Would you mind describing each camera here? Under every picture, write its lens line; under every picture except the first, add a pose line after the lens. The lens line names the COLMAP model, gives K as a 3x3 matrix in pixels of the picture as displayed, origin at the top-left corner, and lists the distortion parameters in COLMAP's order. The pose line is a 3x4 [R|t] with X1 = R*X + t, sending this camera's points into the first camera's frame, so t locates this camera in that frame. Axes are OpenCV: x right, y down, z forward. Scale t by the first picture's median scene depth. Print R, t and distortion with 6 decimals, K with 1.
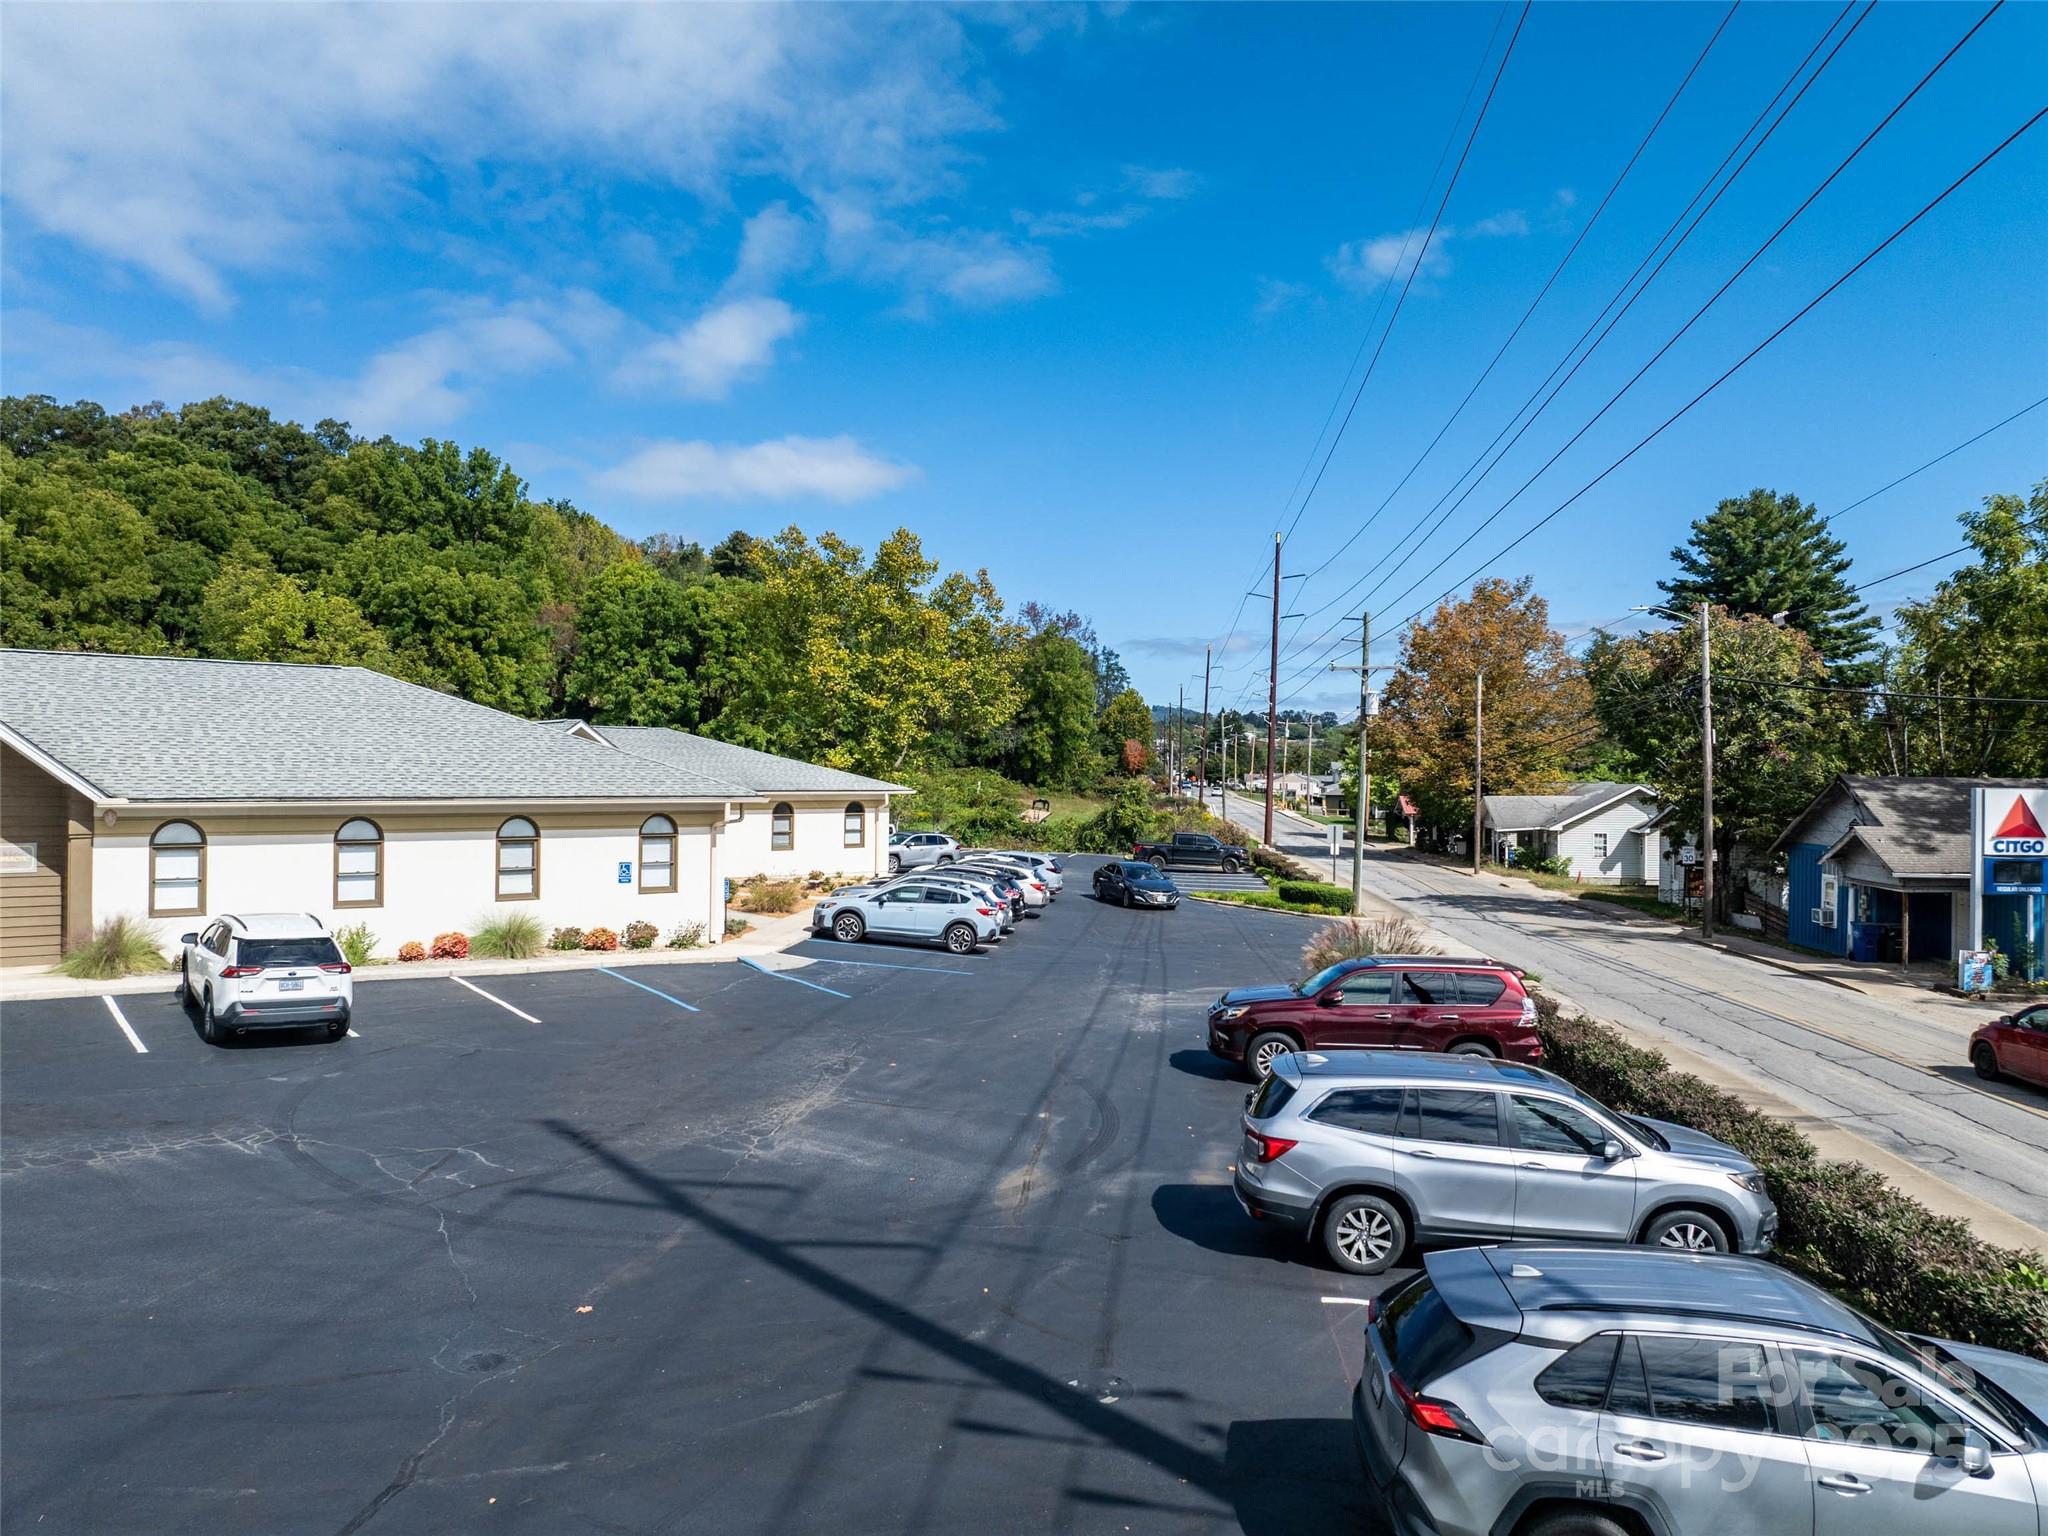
lens RADIAL K [[1474.3, 0, 1138.4], [0, 1474.3, 795.8], [0, 0, 1]] dist [-0.110030, 0.051583]
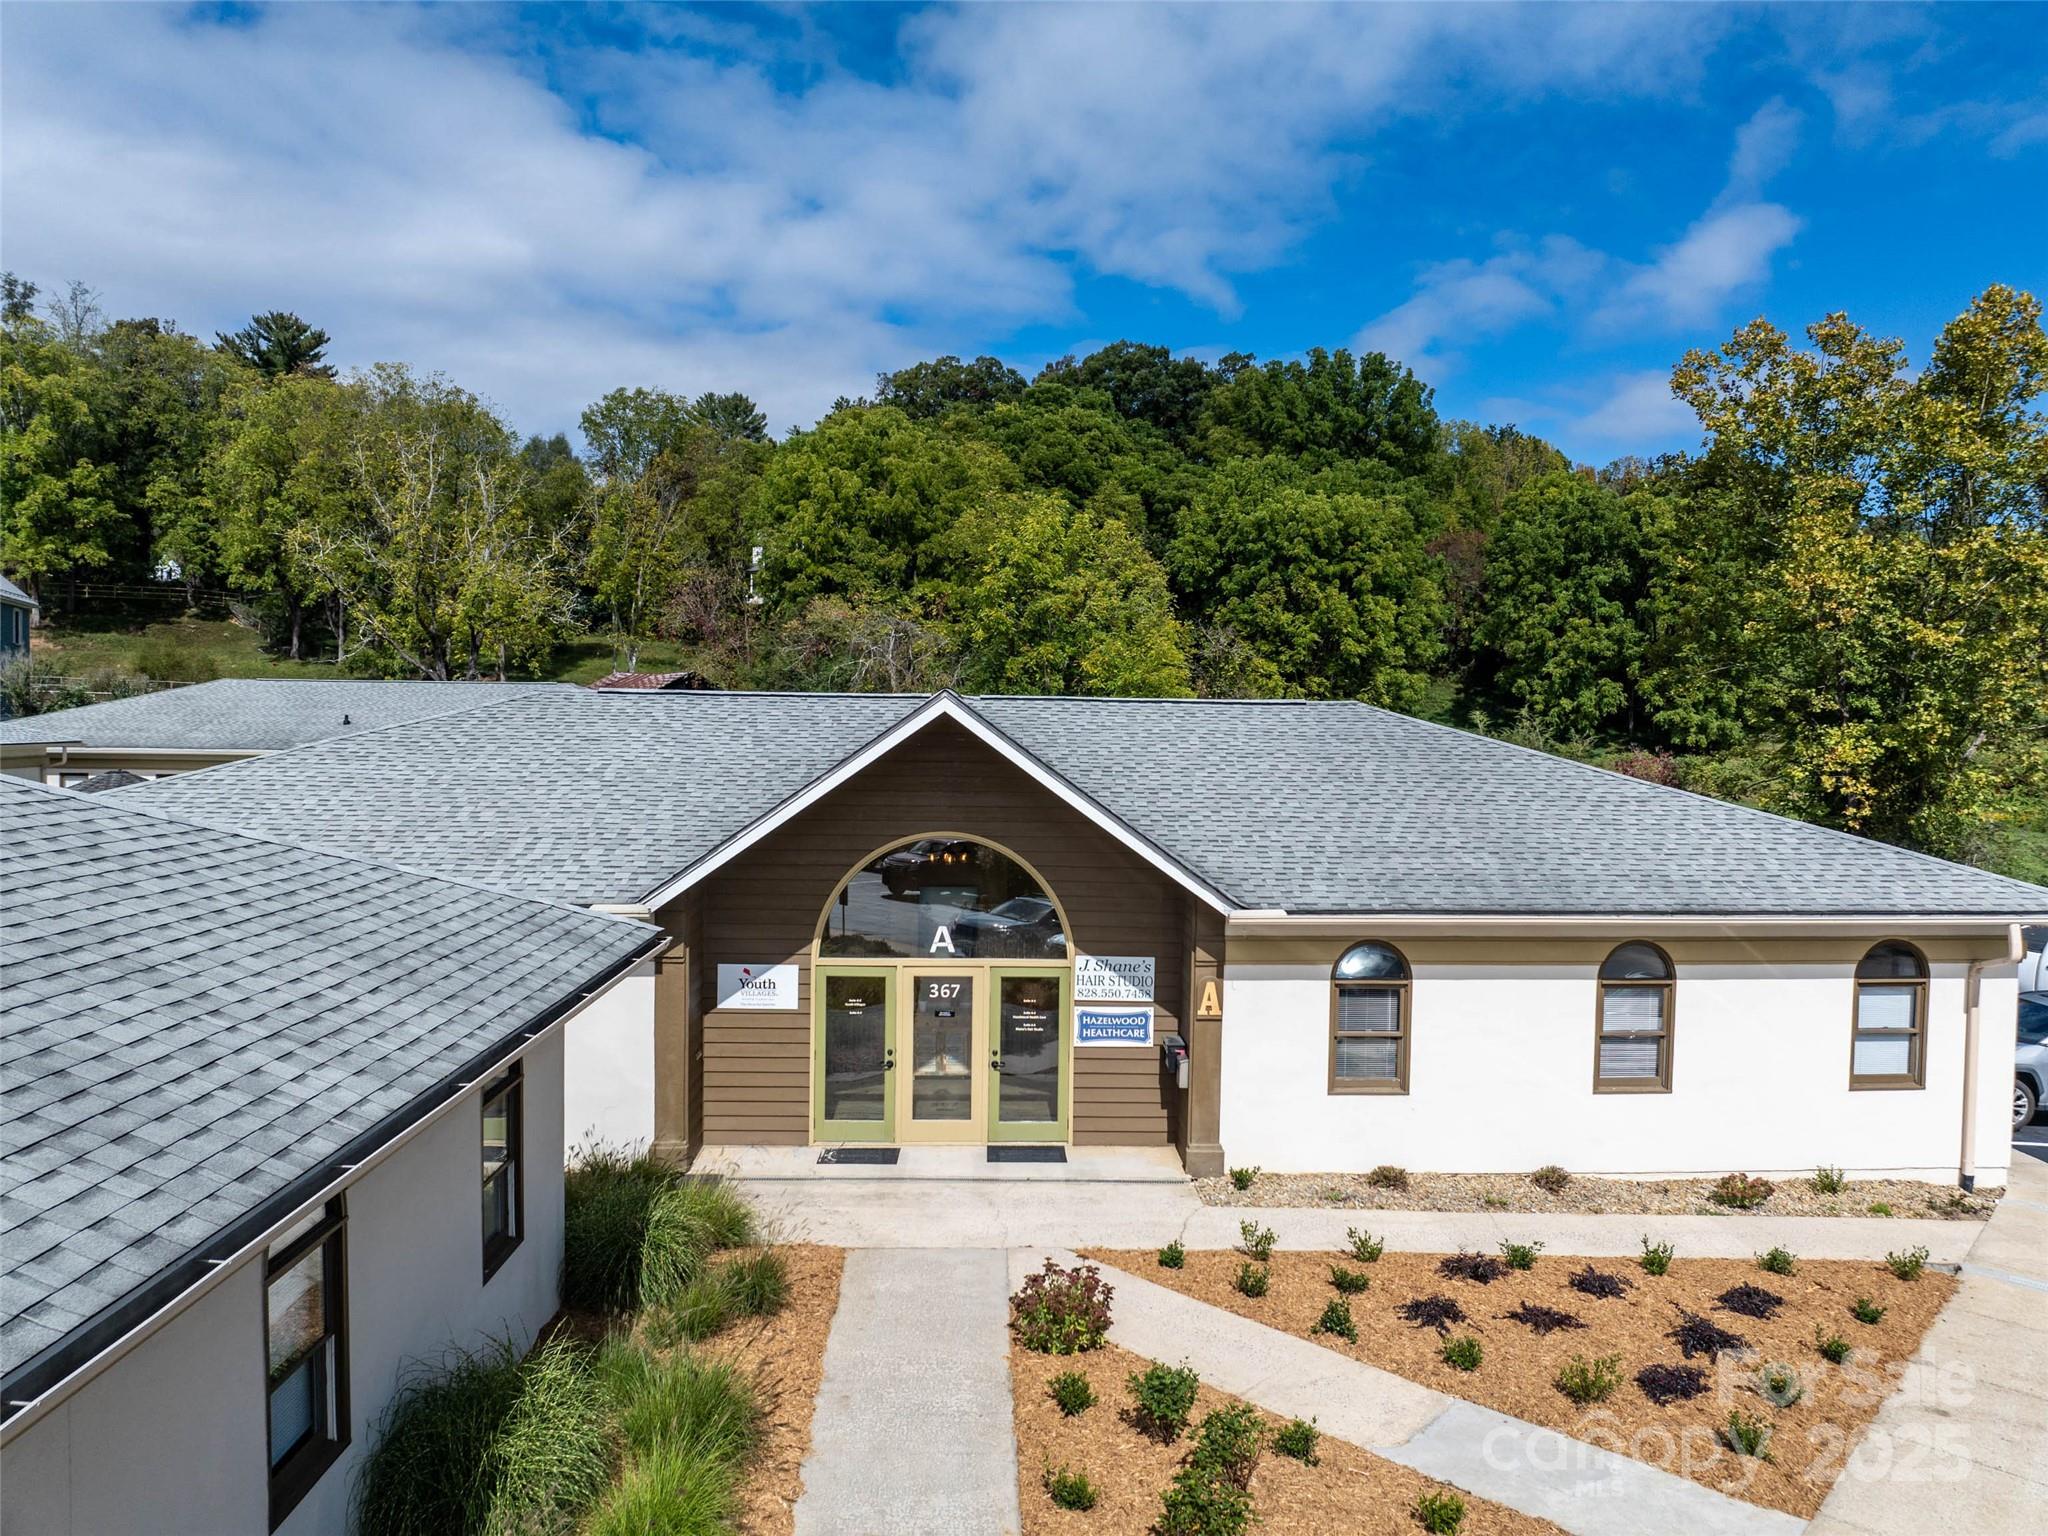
lens RADIAL K [[1440.0, 0, 1073.8], [0, 1440.0, 763.7], [0, 0, 1]] dist [-0.041080, -0.000070]
pose [[0.764482, 0.017571, -0.644405, -0.059643], [-0.010899, 0.999838, 0.014332, -0.014536], [0.644552, -0.003934, 0.764550, 0.294144]]
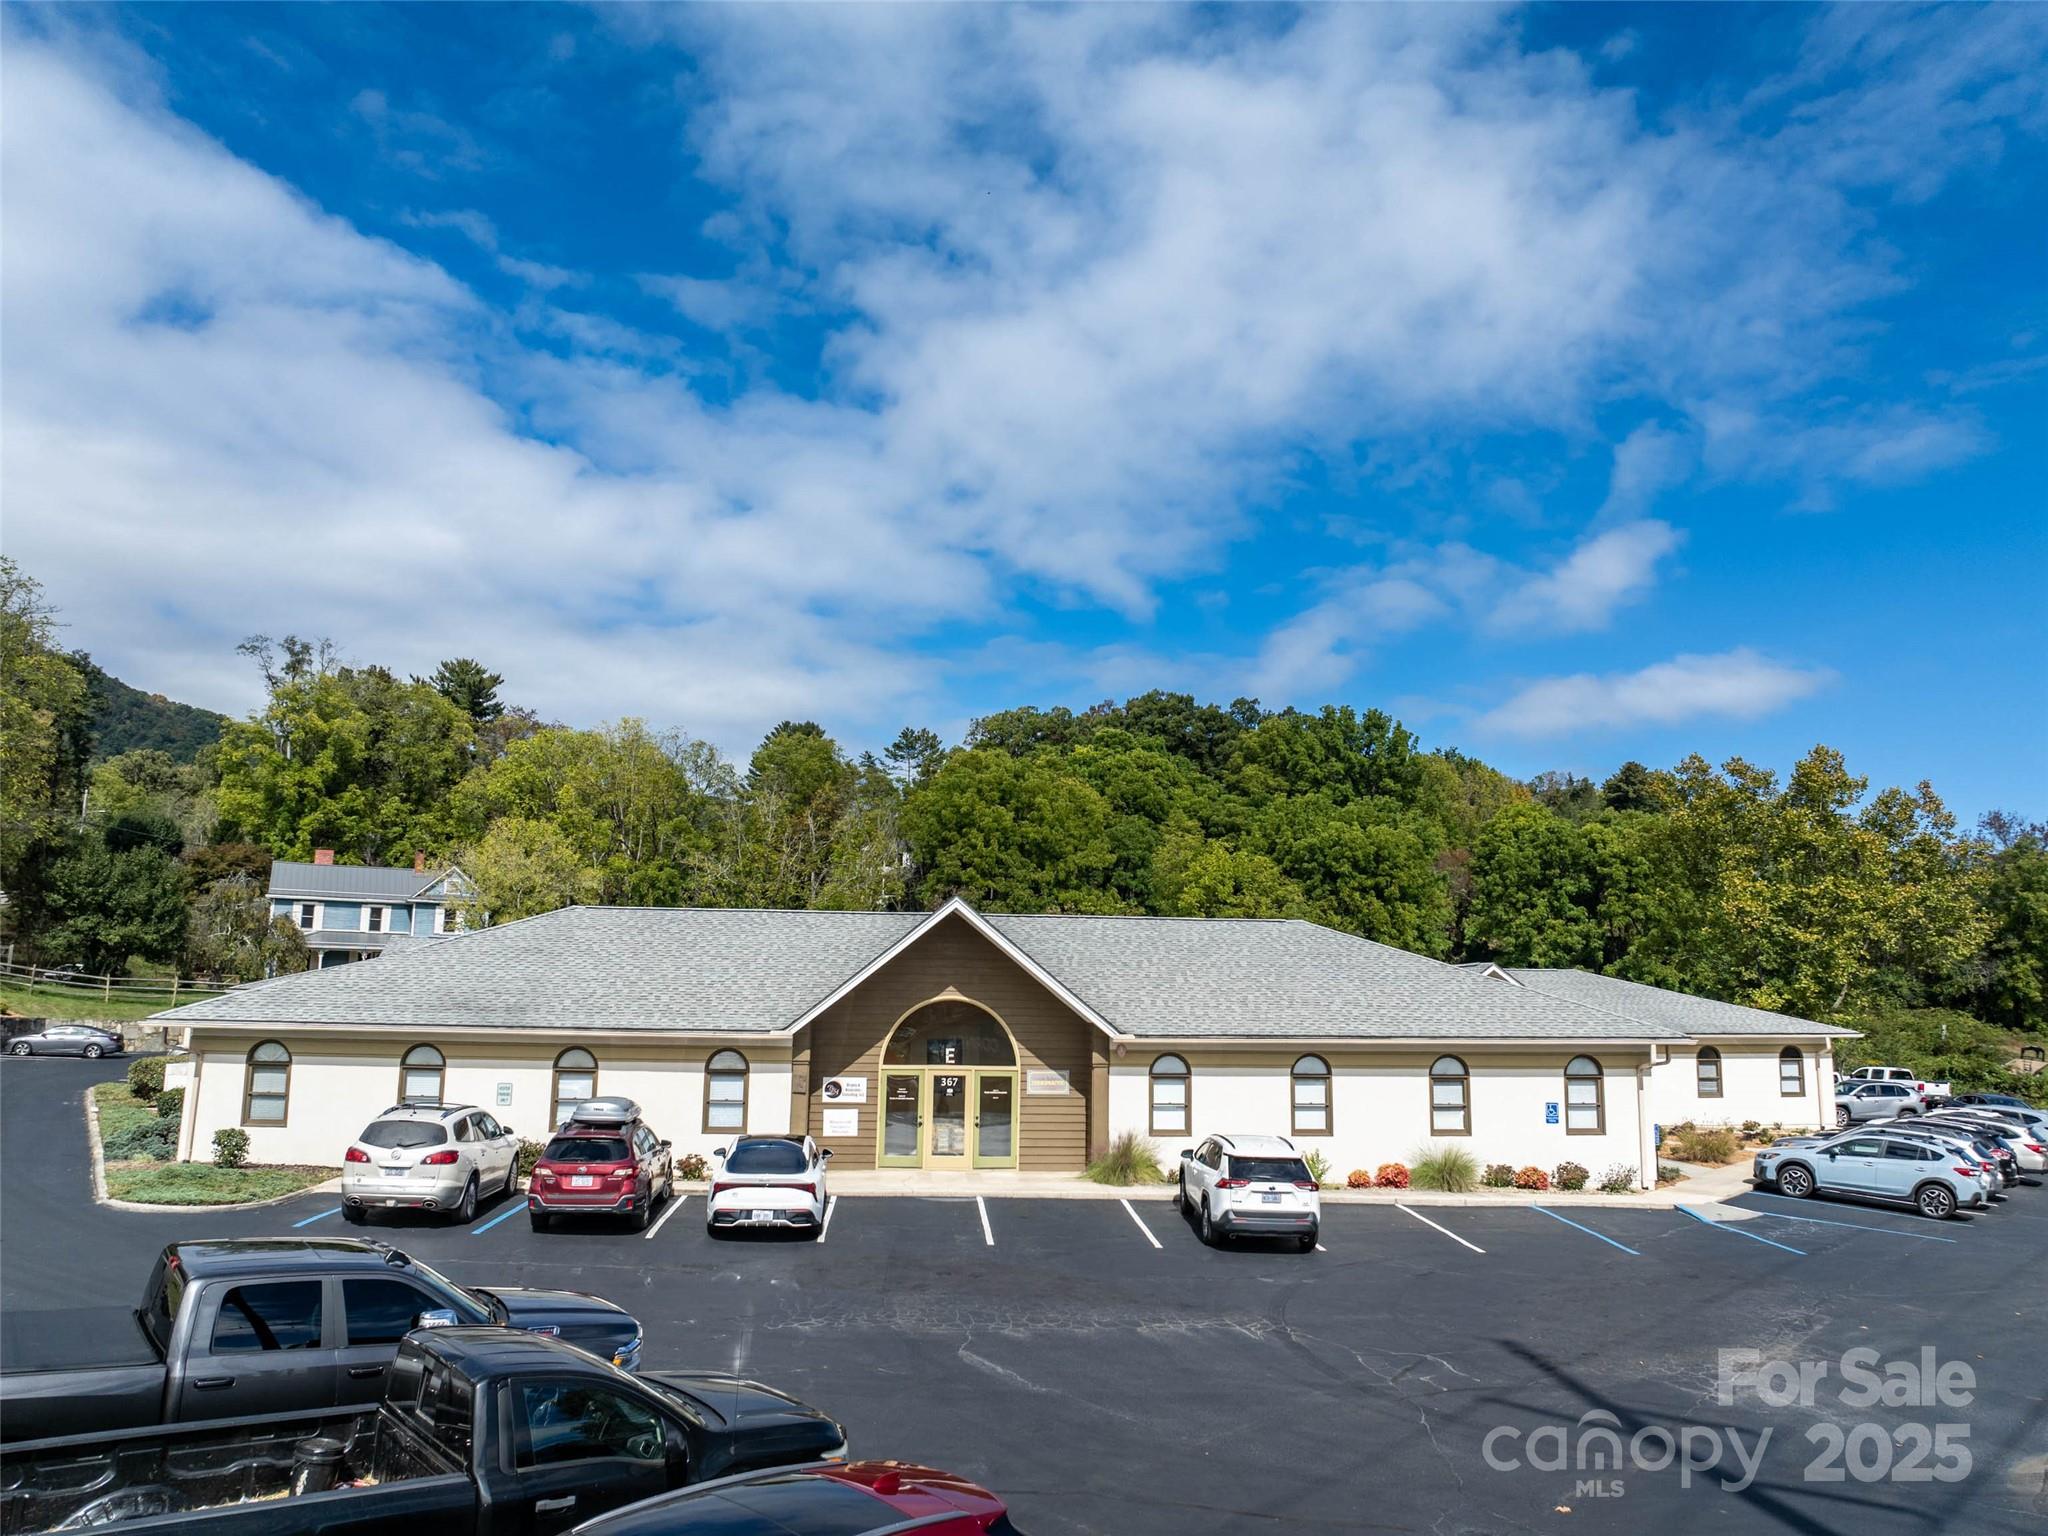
lens RADIAL K [[1493.0, 0, 1027.7], [0, 1493.0, 792.5], [0, 0, 1]] dist [-0.013839, -0.003349]
pose [[0.792703, -0.090990, -0.602780, 0.002067], [-0.009006, 0.986942, -0.160824, 0.000539], [0.609542, 0.132915, 0.781532, -0.020117]]
